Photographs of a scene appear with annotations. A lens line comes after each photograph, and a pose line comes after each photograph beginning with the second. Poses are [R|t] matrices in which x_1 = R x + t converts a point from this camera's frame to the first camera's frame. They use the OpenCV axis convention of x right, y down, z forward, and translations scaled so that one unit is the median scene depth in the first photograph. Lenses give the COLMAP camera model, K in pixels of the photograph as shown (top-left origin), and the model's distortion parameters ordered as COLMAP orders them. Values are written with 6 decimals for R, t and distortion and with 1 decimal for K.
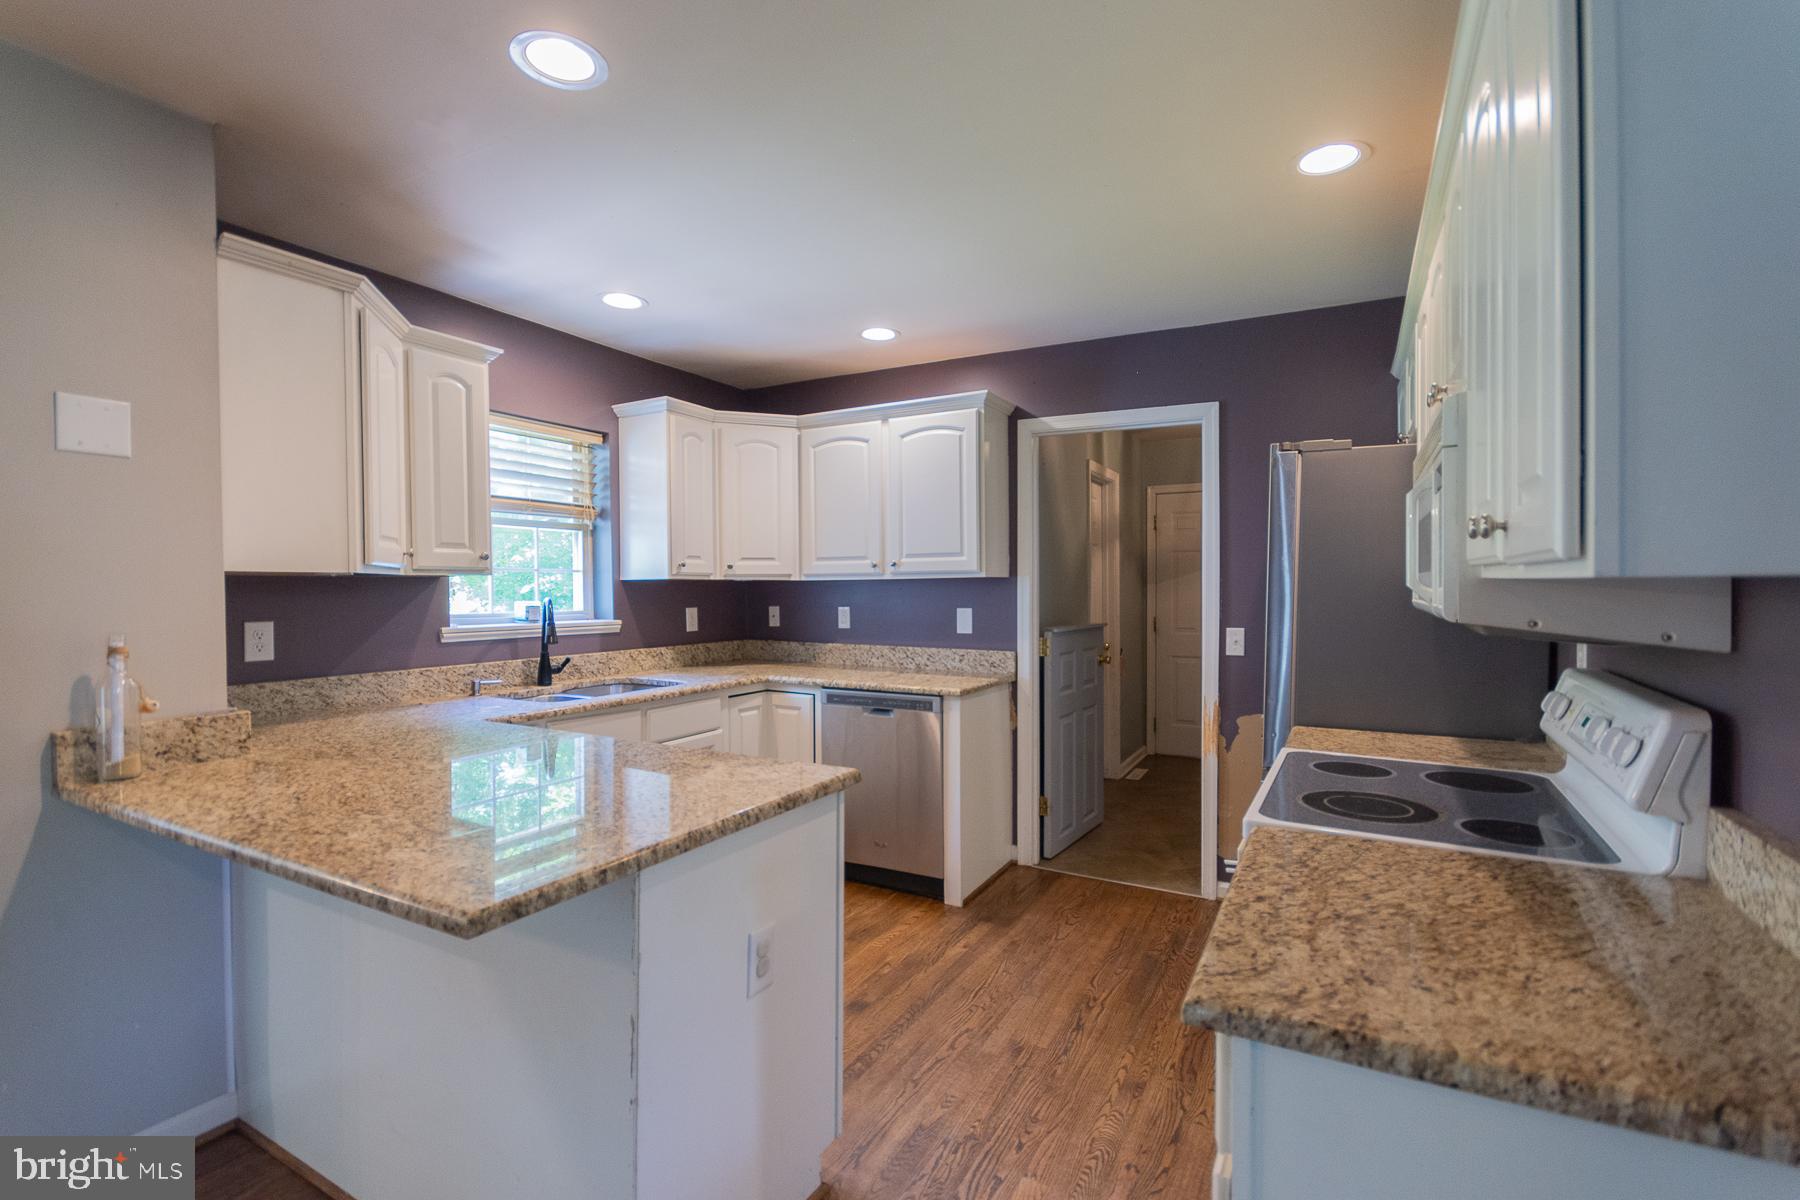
lens RADIAL K [[812.3, 0, 900.4], [0, 812.3, 601.8], [0, 0, 1]] dist [-0.000546, -0.000680]
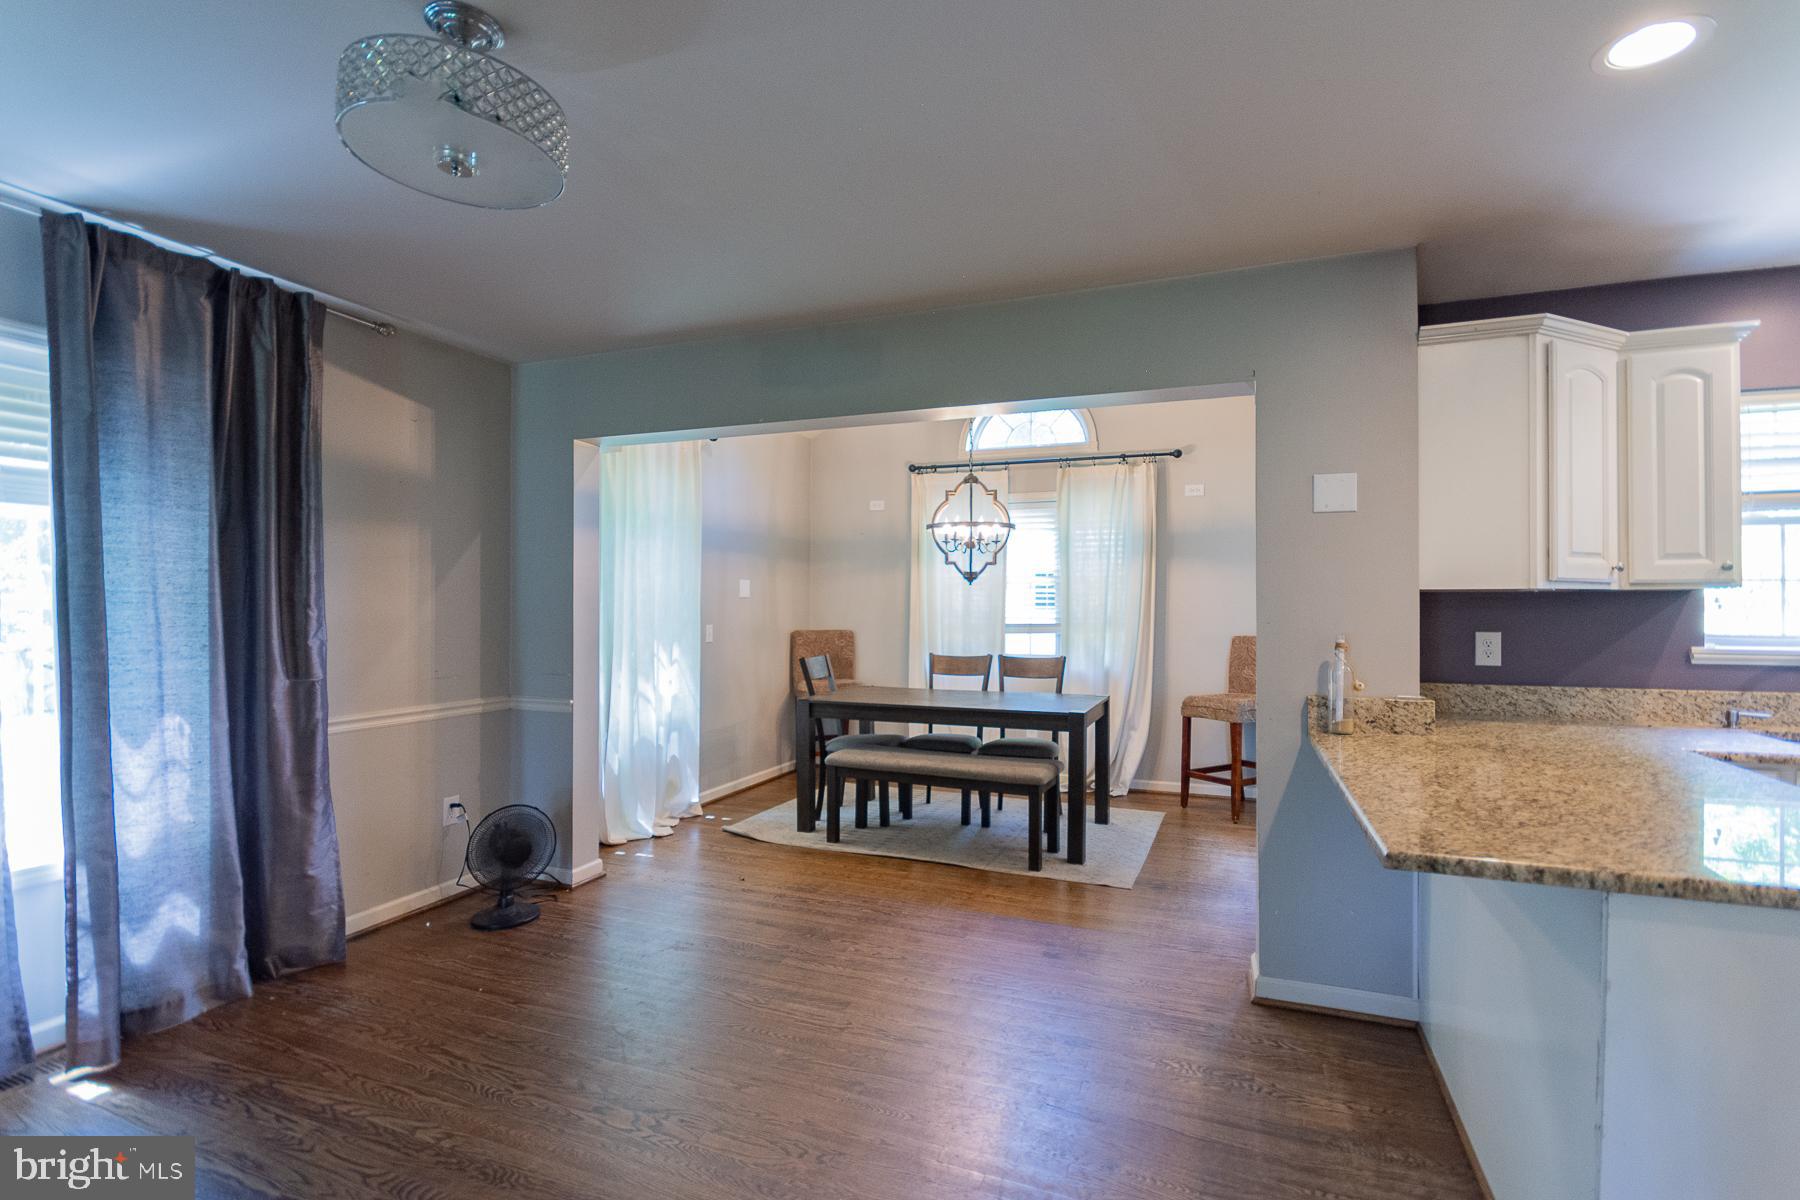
lens RADIAL K [[834.4, 0, 896.6], [0, 834.4, 599.6], [0, 0, 1]] dist [-0.000695, -0.000725]
pose [[0.121442, -0.003044, -0.992594, 0.224286], [-0.017229, 0.999838, -0.005174, -0.000560], [0.992449, 0.017730, 0.121370, 0.011167]]
